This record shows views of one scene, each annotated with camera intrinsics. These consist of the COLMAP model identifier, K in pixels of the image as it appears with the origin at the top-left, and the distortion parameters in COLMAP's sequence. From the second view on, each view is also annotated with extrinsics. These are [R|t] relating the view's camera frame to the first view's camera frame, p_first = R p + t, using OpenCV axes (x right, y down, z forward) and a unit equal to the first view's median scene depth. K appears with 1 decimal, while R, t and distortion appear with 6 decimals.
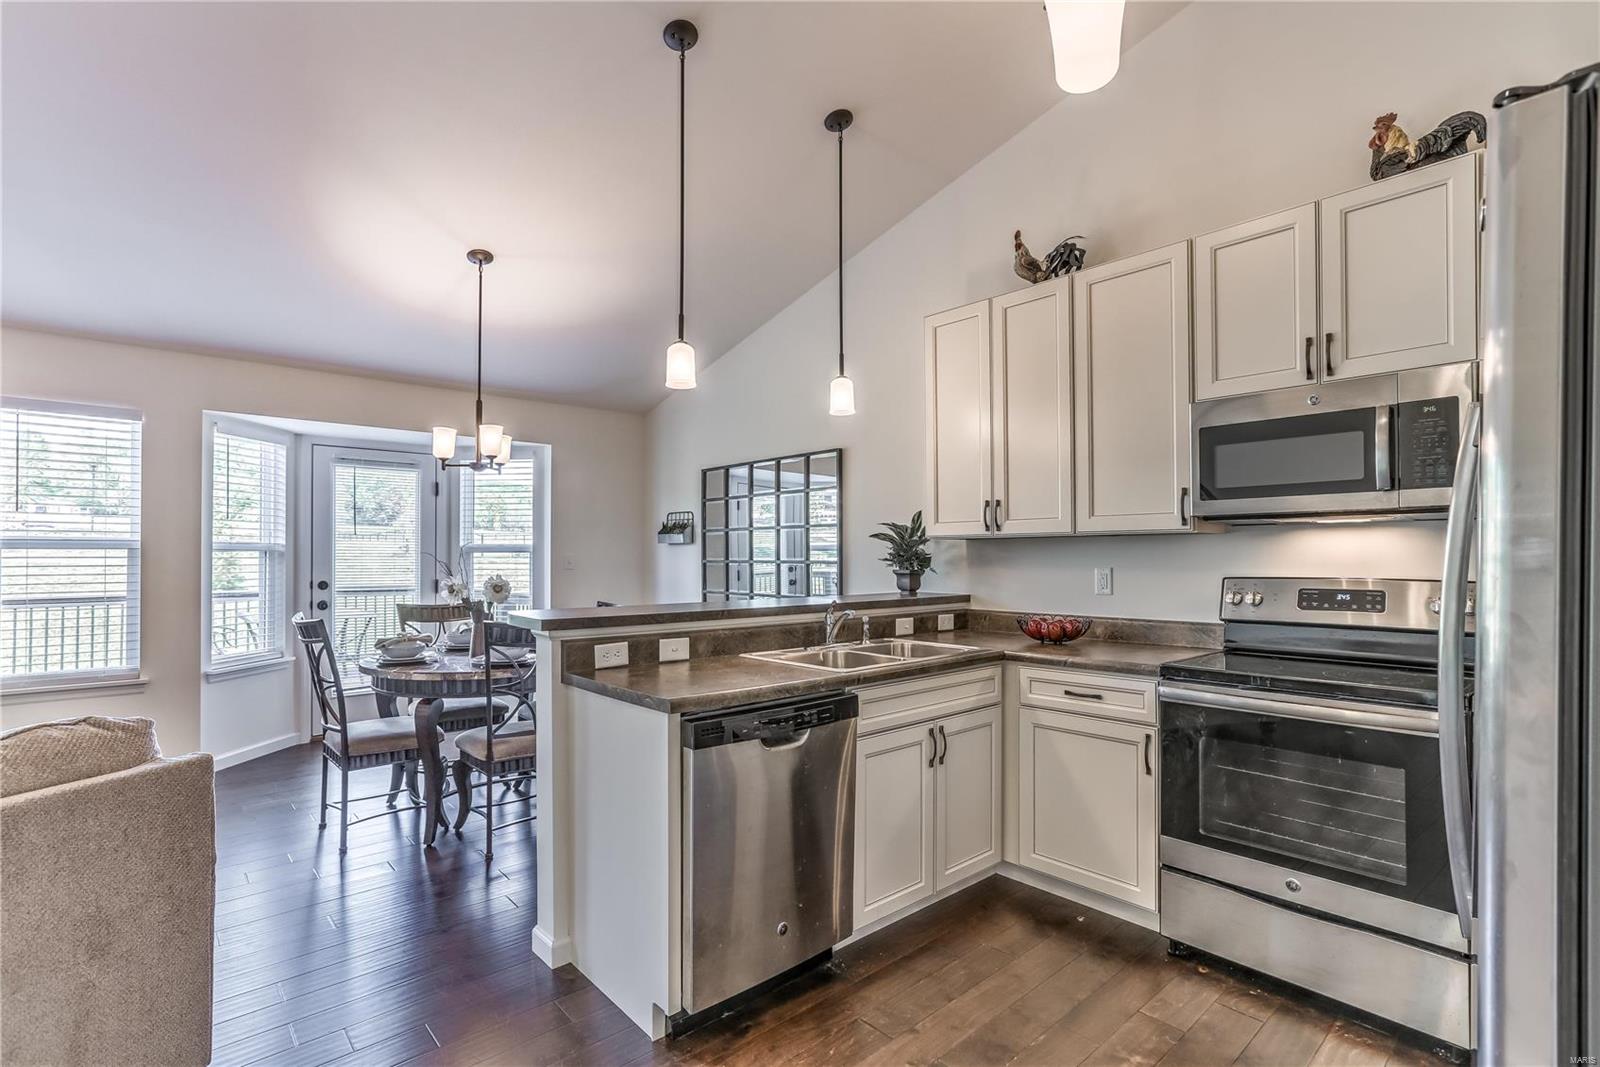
lens RADIAL K [[753.6, 0, 791.2], [0, 753.6, 547.9], [0, 0, 1]] dist [-0.024413, 0.016105]
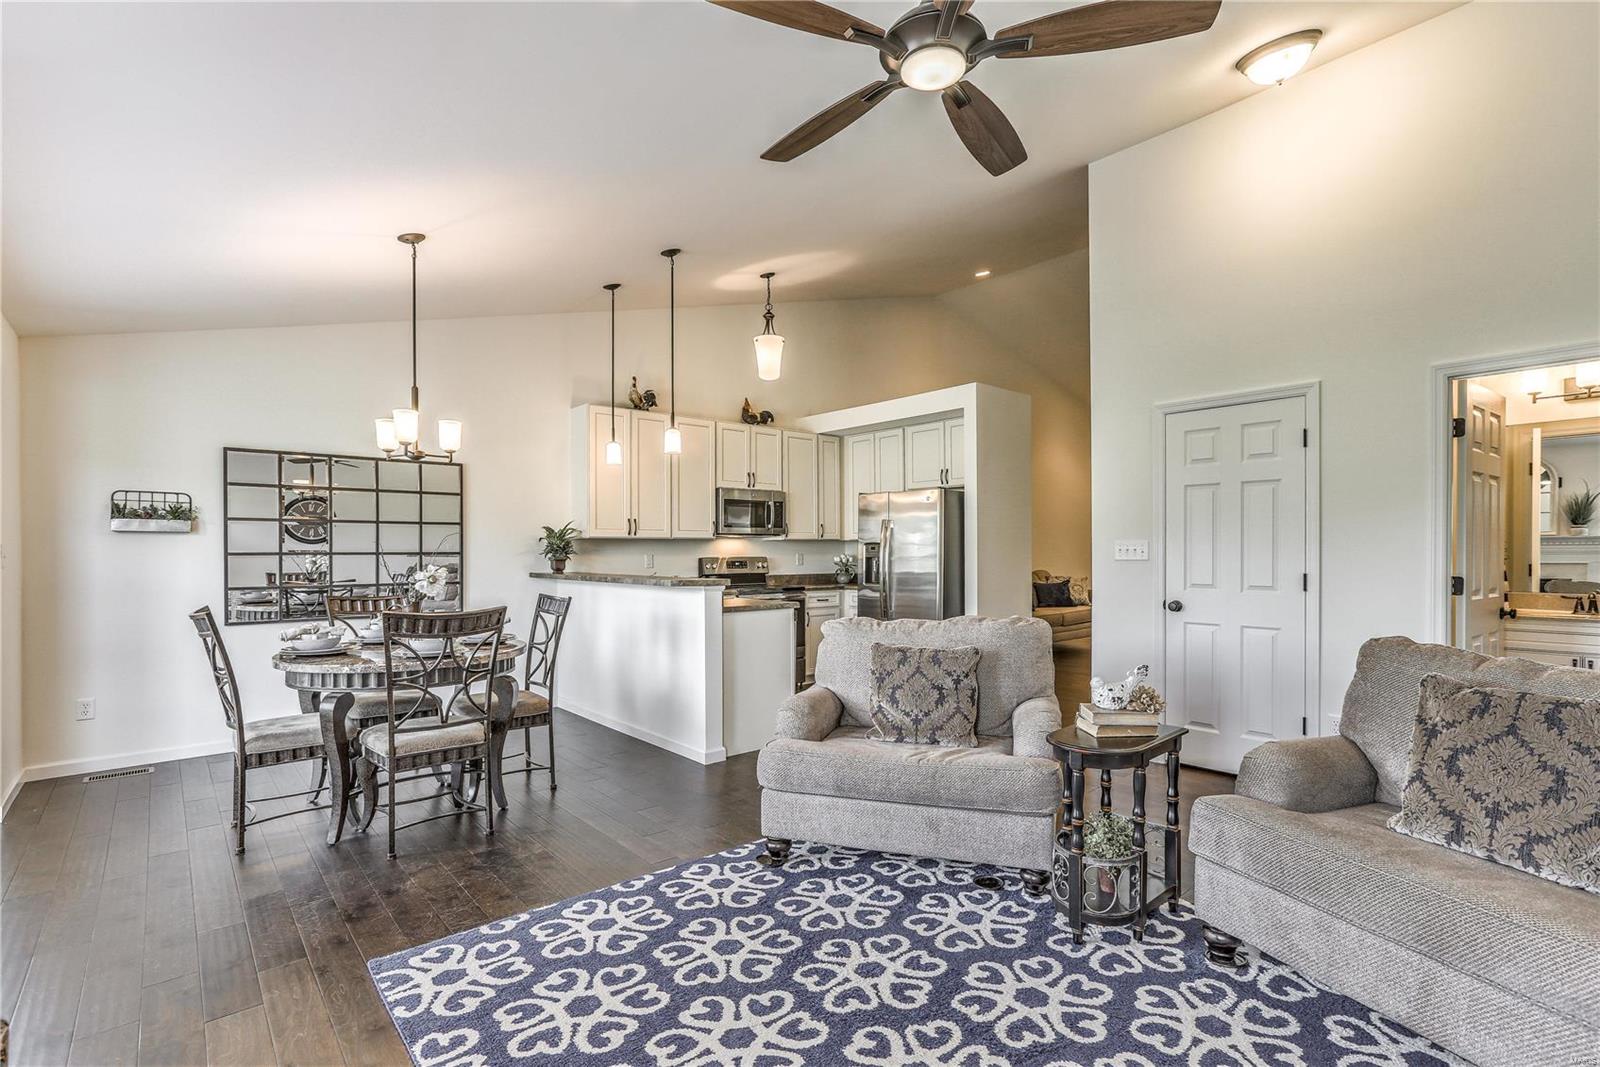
lens RADIAL K [[753.6, 0, 805.9], [0, 753.6, 557.7], [0, 0, 1]] dist [-0.024413, 0.016105]
pose [[0.006668, -0.007191, 0.999952, -1.679246], [-0.009197, 0.999931, 0.007252, 0.016619], [-0.999935, -0.009245, 0.006602, 0.578147]]
